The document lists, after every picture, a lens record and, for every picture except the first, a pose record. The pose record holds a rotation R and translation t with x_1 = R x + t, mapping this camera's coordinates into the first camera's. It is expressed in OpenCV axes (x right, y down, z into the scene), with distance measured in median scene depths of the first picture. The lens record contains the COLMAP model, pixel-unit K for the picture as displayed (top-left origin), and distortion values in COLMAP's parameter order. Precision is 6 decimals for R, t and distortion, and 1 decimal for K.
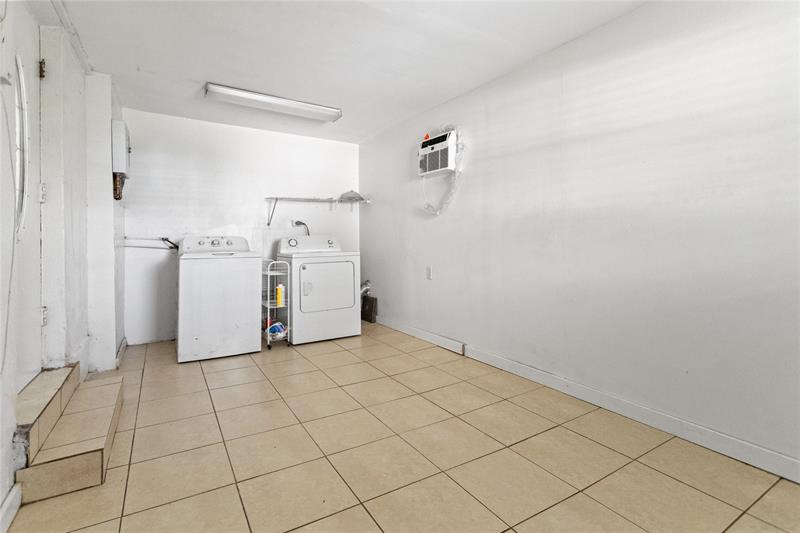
lens RADIAL K [[385.8, 0, 404.2], [0, 385.8, 238.9], [0, 0, 1]] dist [0.006677, -0.000836]
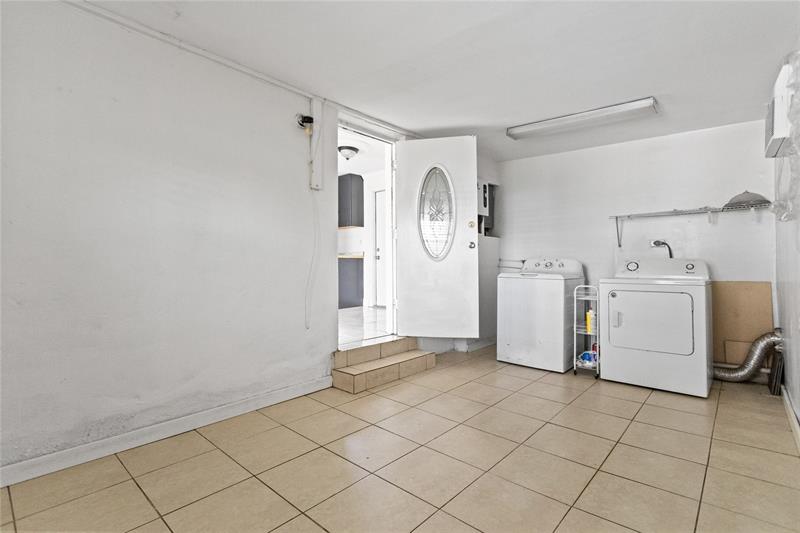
lens RADIAL K [[385.8, 0, 401.4], [0, 385.8, 262.6], [0, 0, 1]] dist [0.006677, -0.000836]
pose [[0.305829, 0.008983, -0.952044, 0.421264], [-0.007772, 0.999946, 0.006938, -0.000320], [0.952055, 0.005278, 0.305882, 0.273122]]
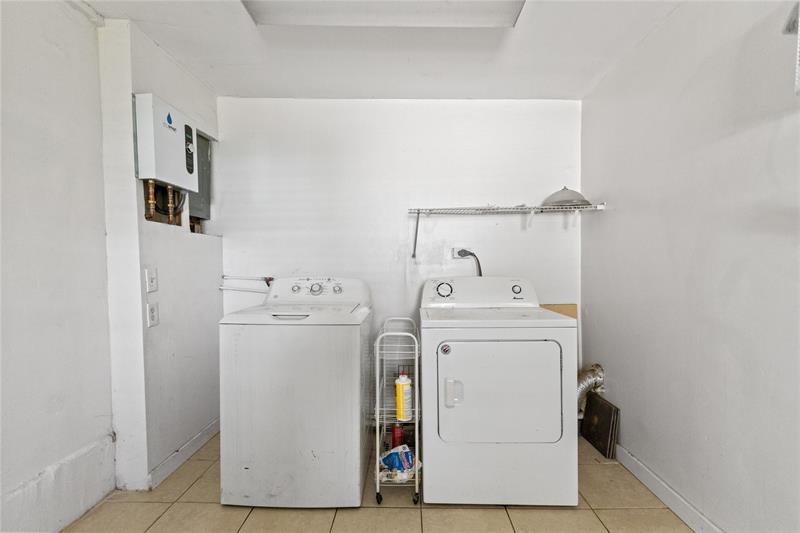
lens RADIAL K [[385.8, 0, 392.7], [0, 385.8, 269.4], [0, 0, 1]] dist [0.006677, -0.000836]
pose [[0.832688, 0.013799, -0.553570, -0.051104], [-0.004487, 0.999825, 0.018175, -0.031738], [0.553724, -0.012650, 0.832604, 0.561513]]
